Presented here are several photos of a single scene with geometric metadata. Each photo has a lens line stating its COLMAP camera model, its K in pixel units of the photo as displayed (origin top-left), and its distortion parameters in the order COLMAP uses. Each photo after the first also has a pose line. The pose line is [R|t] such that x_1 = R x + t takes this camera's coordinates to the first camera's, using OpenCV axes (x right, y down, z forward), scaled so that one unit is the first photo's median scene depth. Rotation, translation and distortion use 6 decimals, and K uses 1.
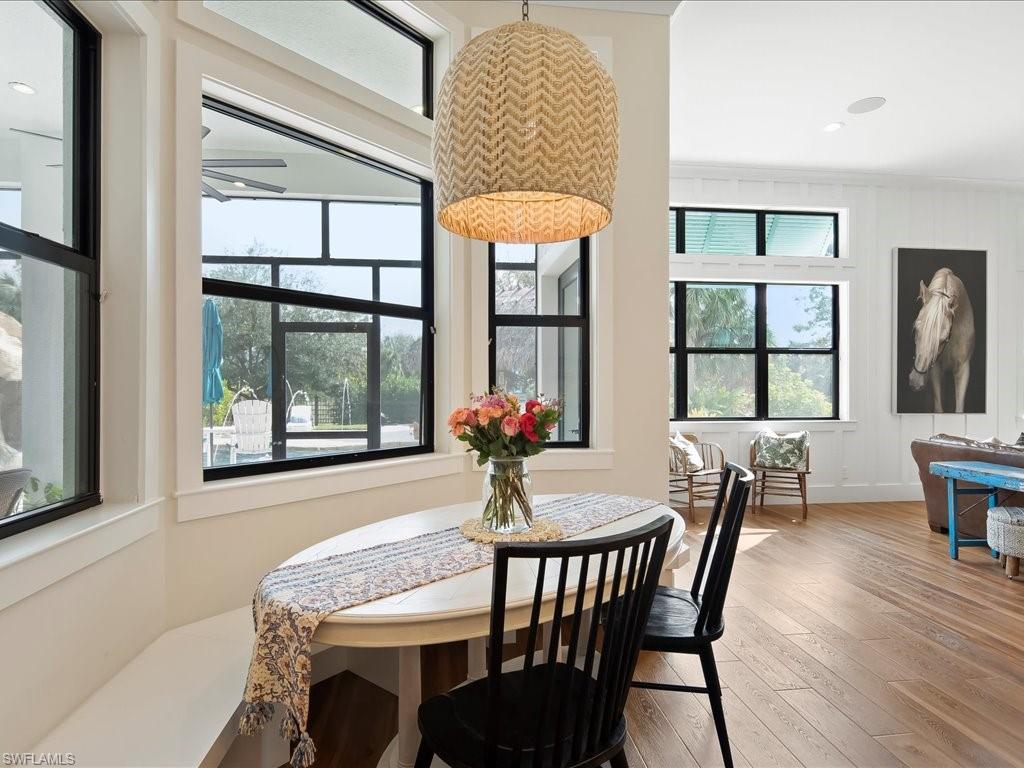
lens RADIAL K [[565.6, 0, 512.8], [0, 565.6, 385.3], [0, 0, 1]] dist [0.004605, 0.001478]
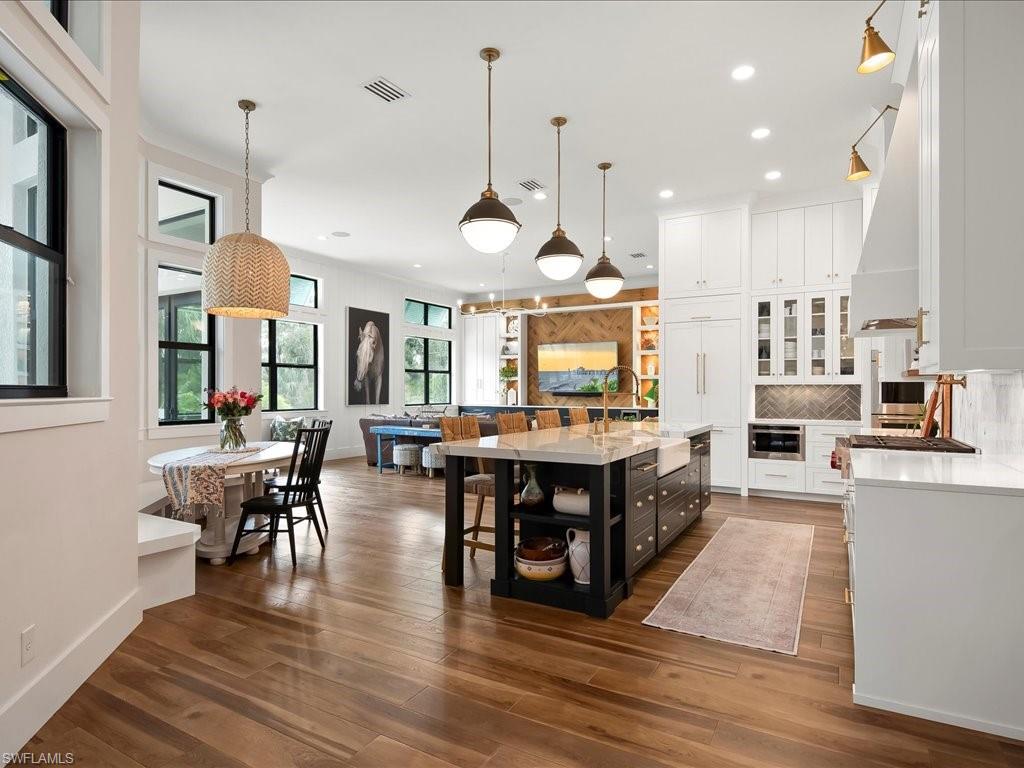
lens RADIAL K [[565.6, 0, 513.8], [0, 565.6, 389.0], [0, 0, 1]] dist [0.004605, 0.001478]
pose [[0.598060, 0.003356, 0.801445, -0.370321], [0.005512, 0.999950, -0.008300, 0.018282], [-0.801433, 0.009382, 0.598011, -0.391542]]
